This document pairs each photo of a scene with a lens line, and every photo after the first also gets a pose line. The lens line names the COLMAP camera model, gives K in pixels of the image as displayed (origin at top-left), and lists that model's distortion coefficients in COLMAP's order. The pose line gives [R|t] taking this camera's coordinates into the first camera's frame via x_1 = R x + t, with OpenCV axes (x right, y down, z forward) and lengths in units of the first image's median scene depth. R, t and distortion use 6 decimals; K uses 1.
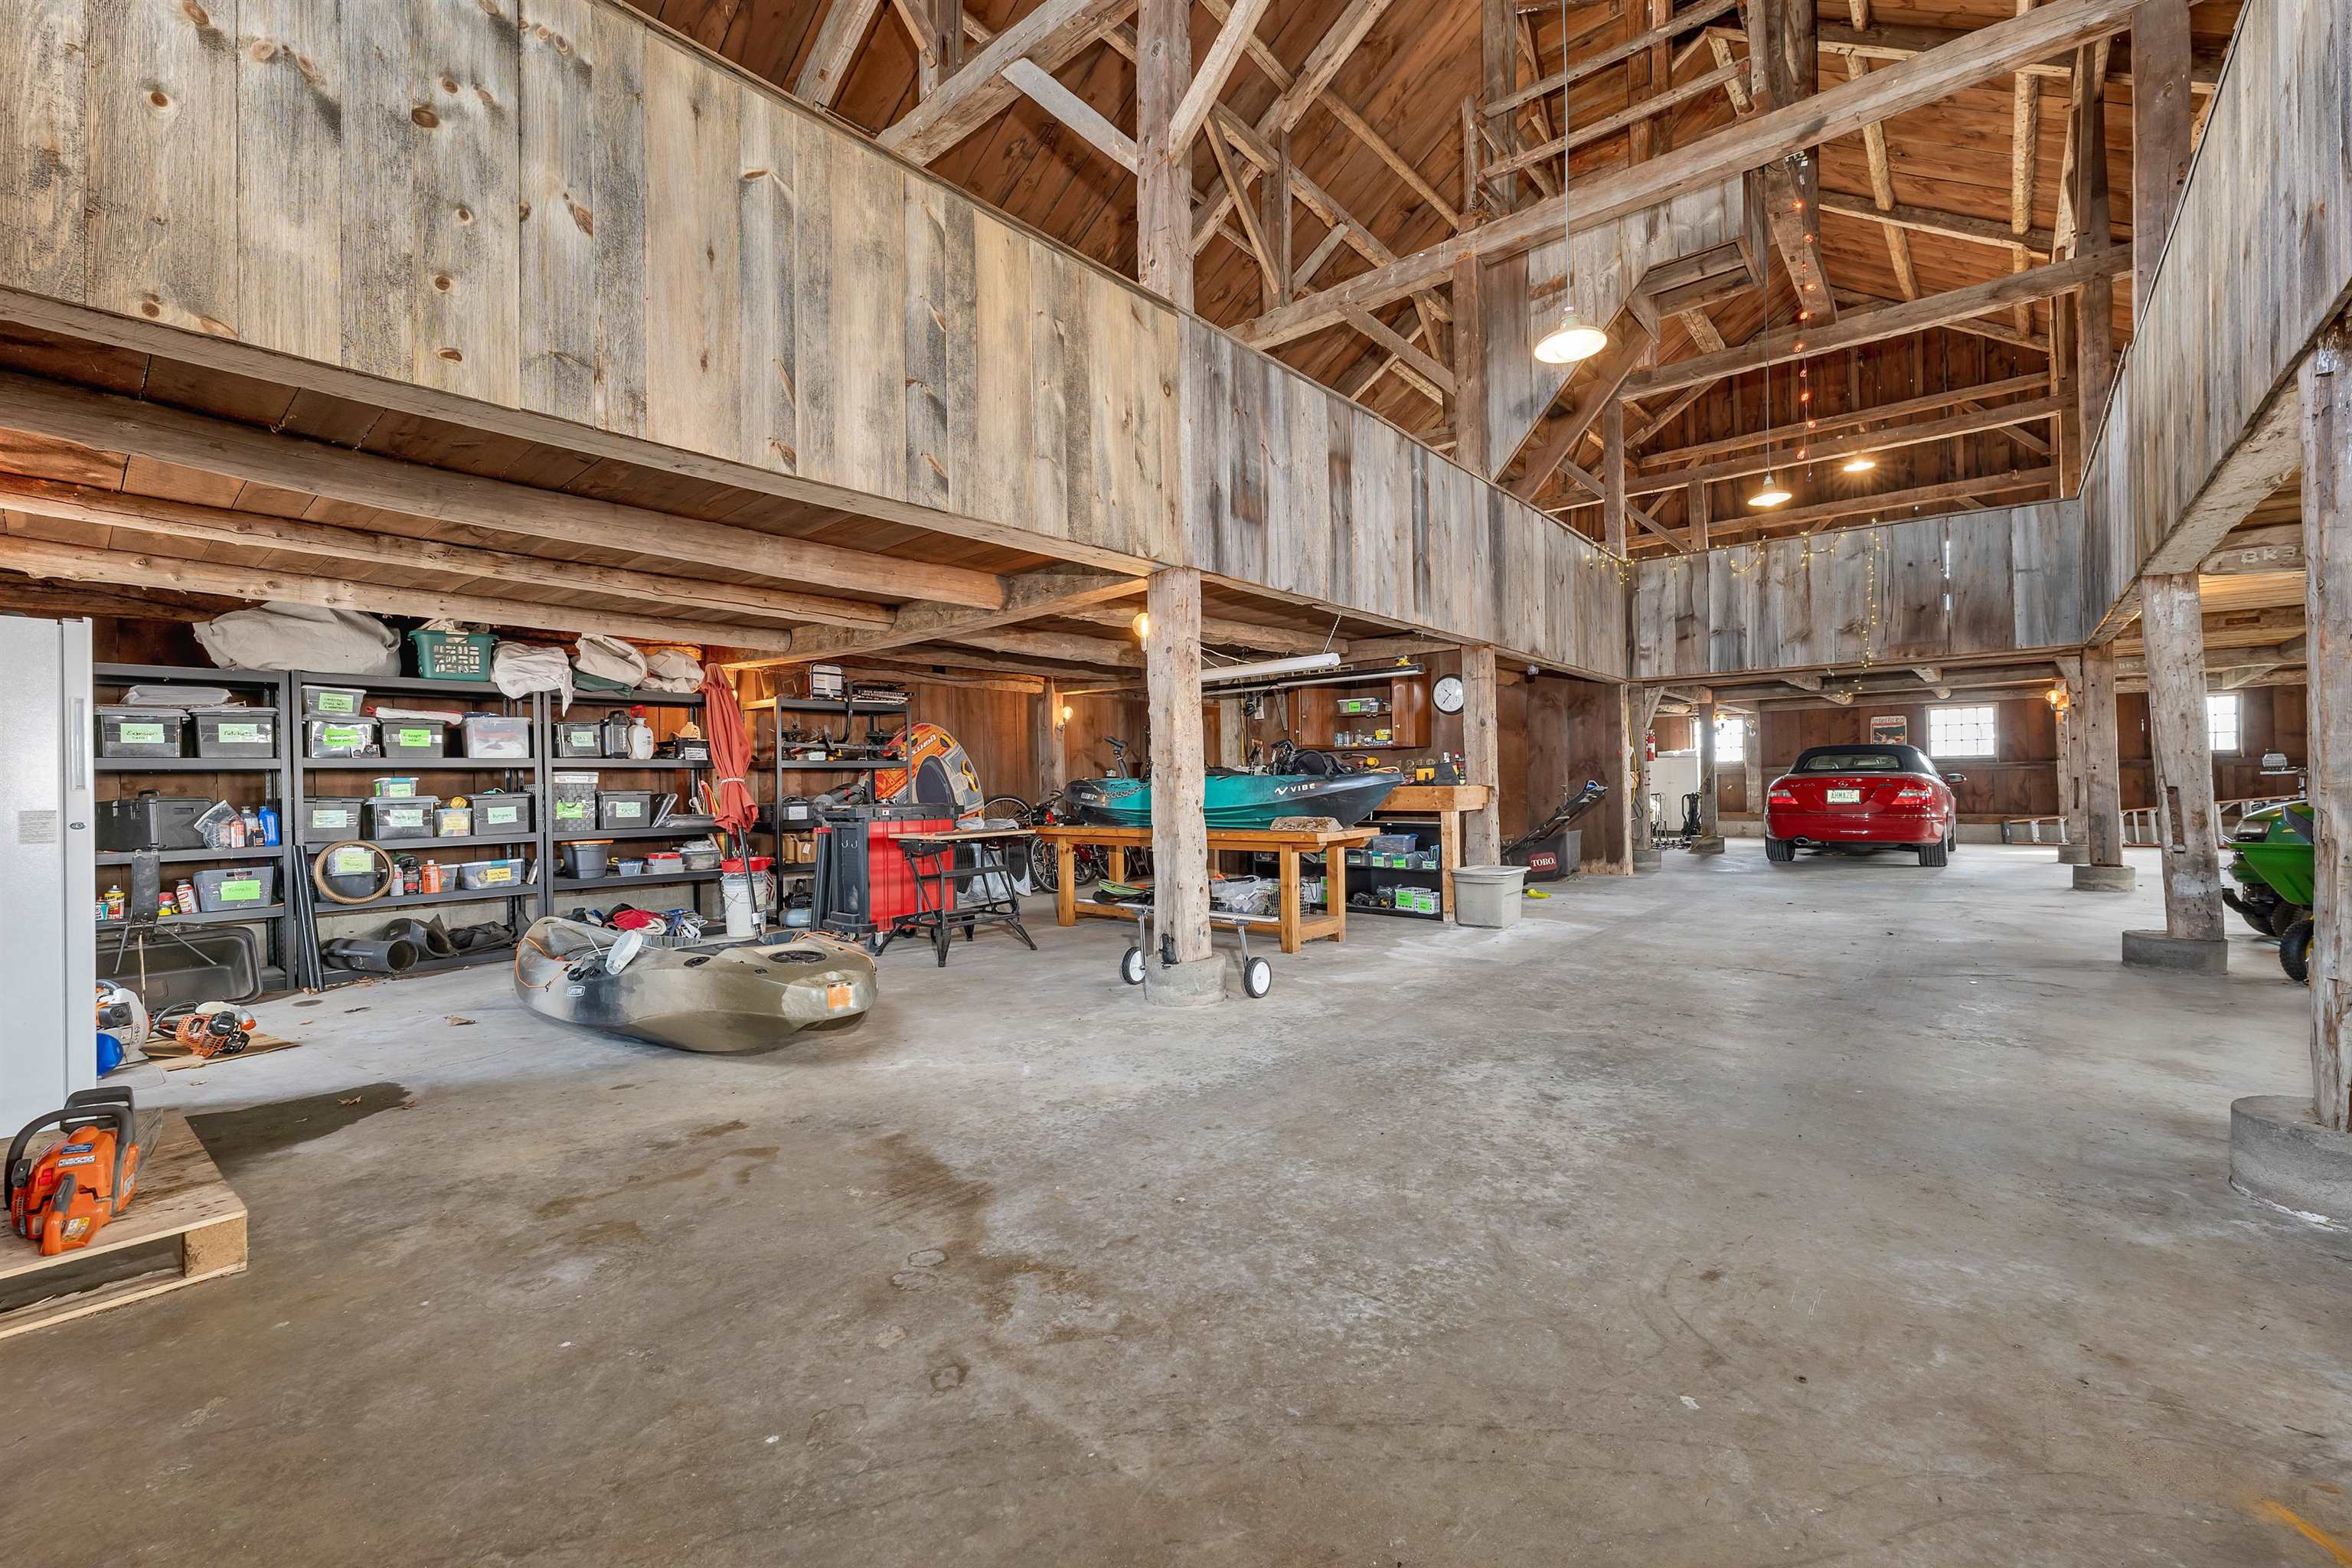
lens RADIAL K [[994.3, 0, 1199.7], [0, 994.3, 790.5], [0, 0, 1]] dist [0.002992, 0.000078]
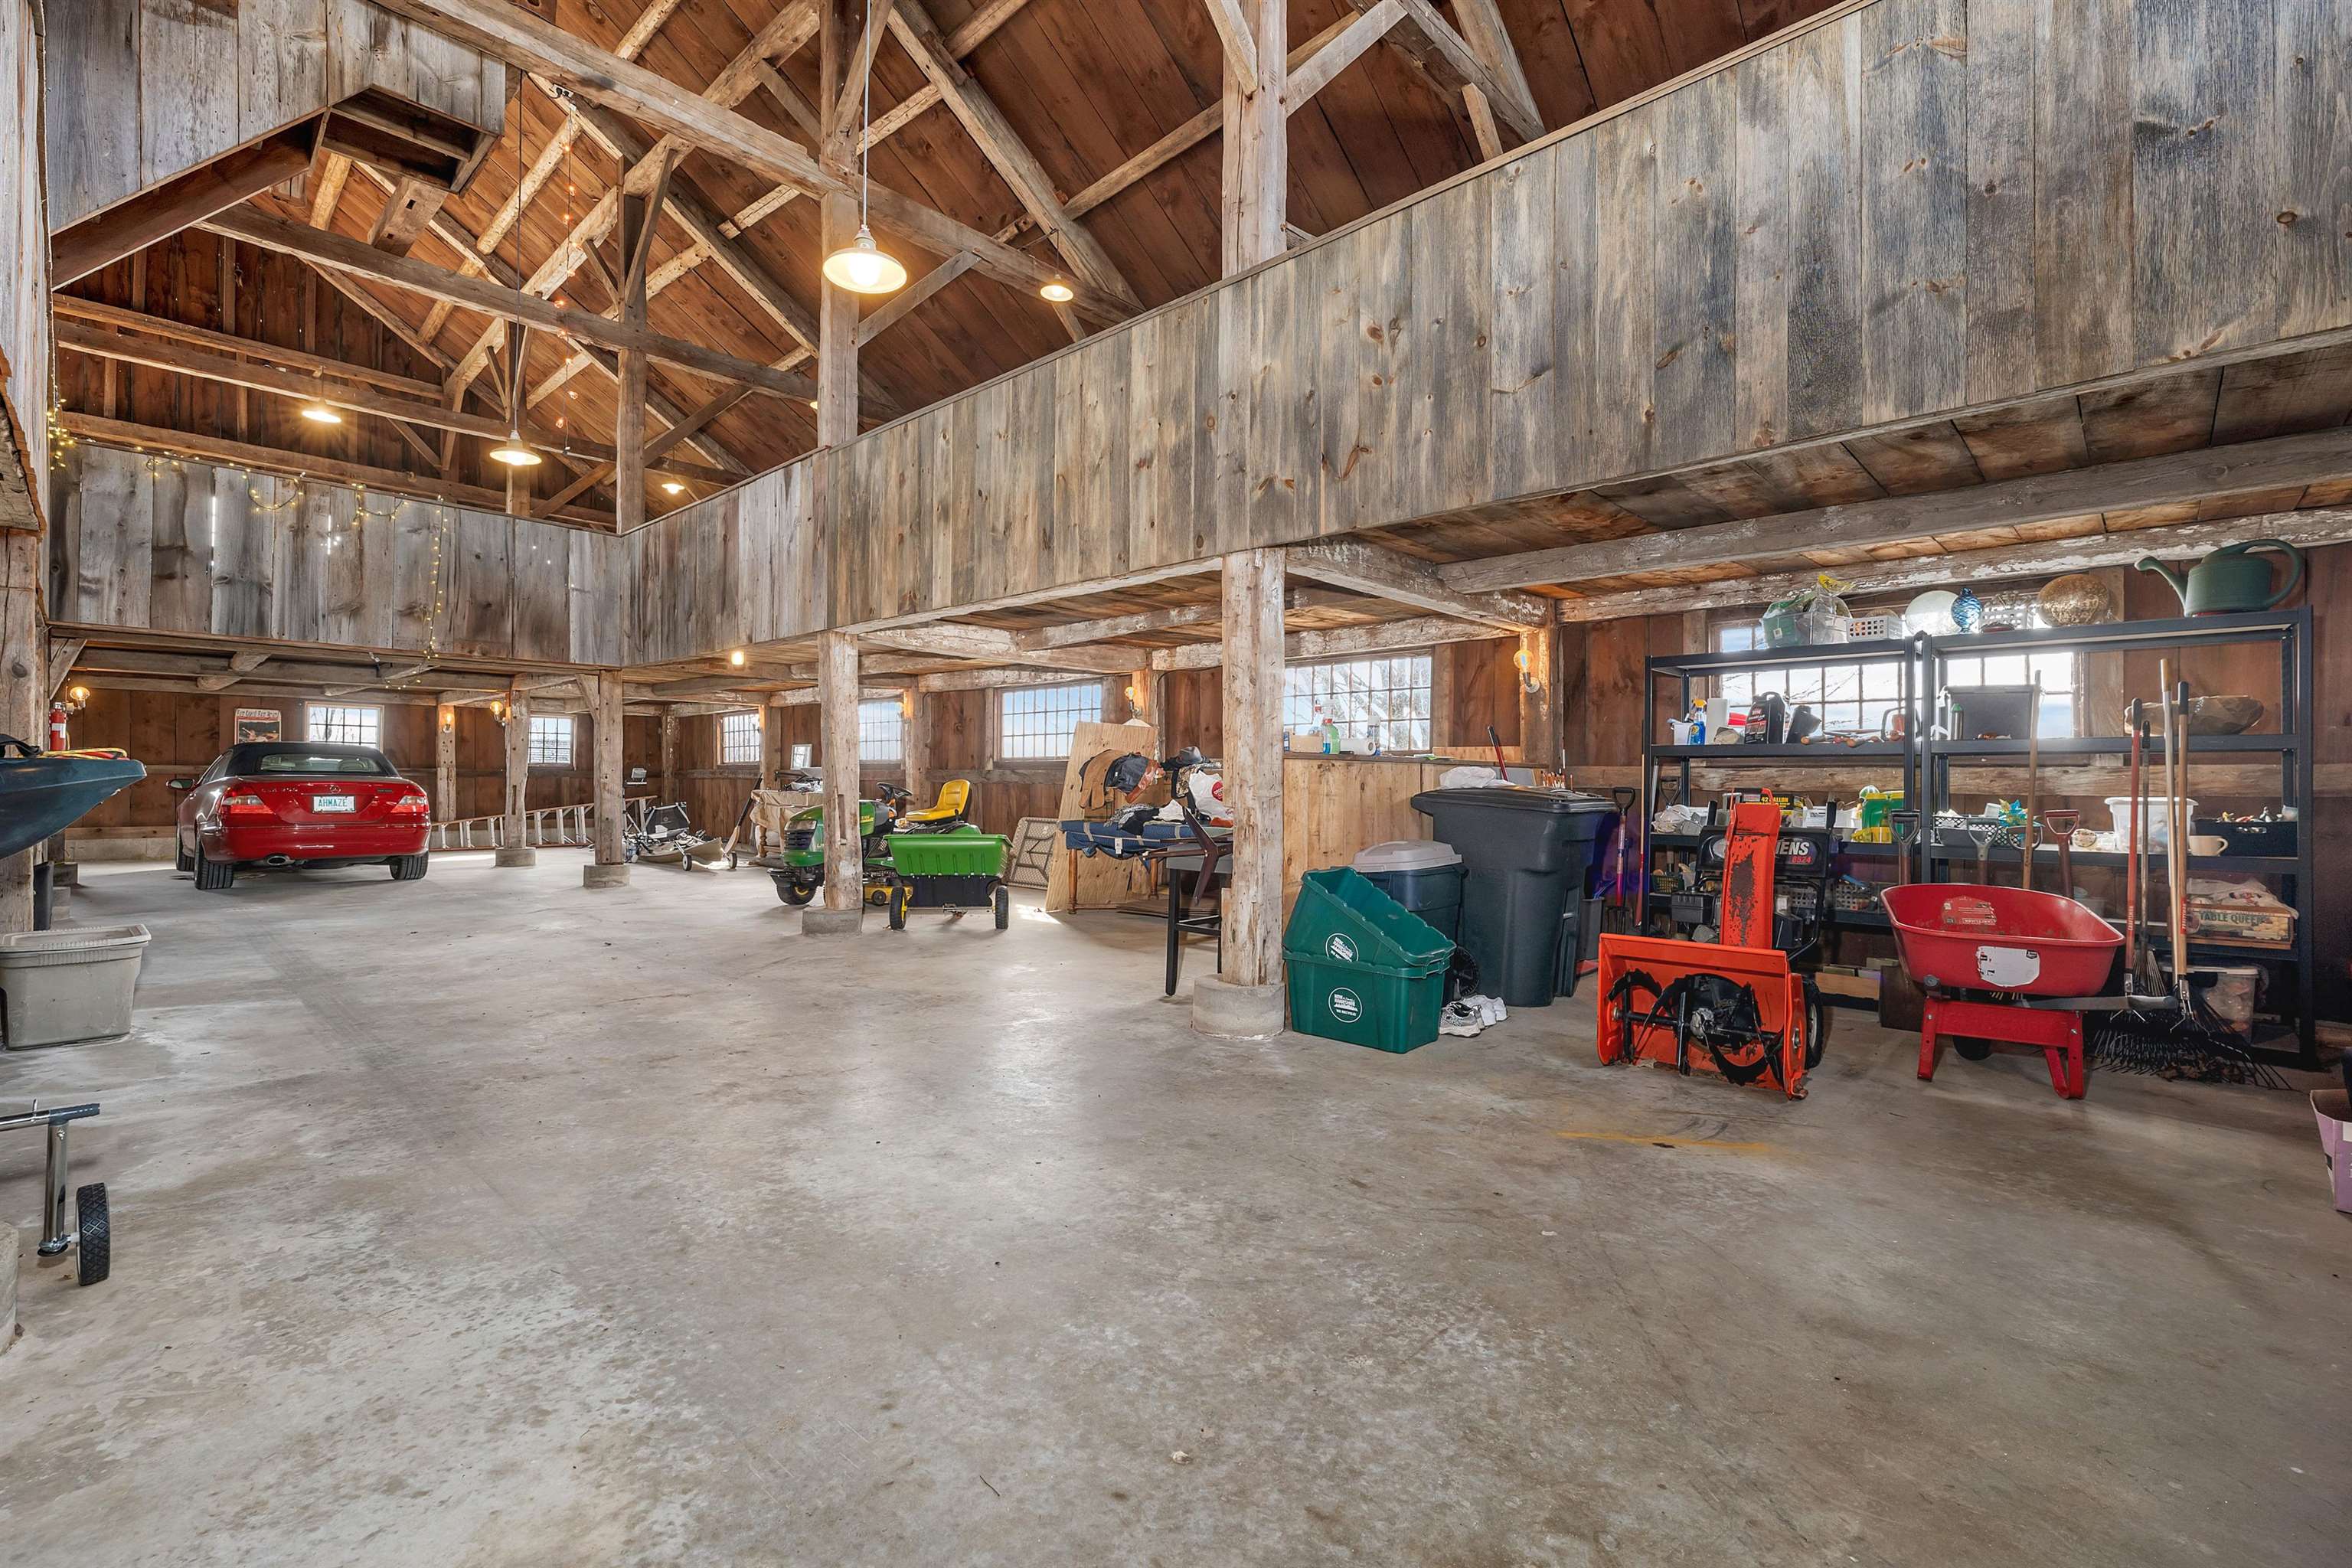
lens RADIAL K [[994.3, 0, 1197.5], [0, 994.3, 779.9], [0, 0, 1]] dist [0.002992, 0.000078]
pose [[0.066857, 0.019403, 0.997574, -0.467615], [-0.002154, 0.999811, -0.019302, 0.001445], [-0.997760, -0.000858, 0.066886, 0.686545]]
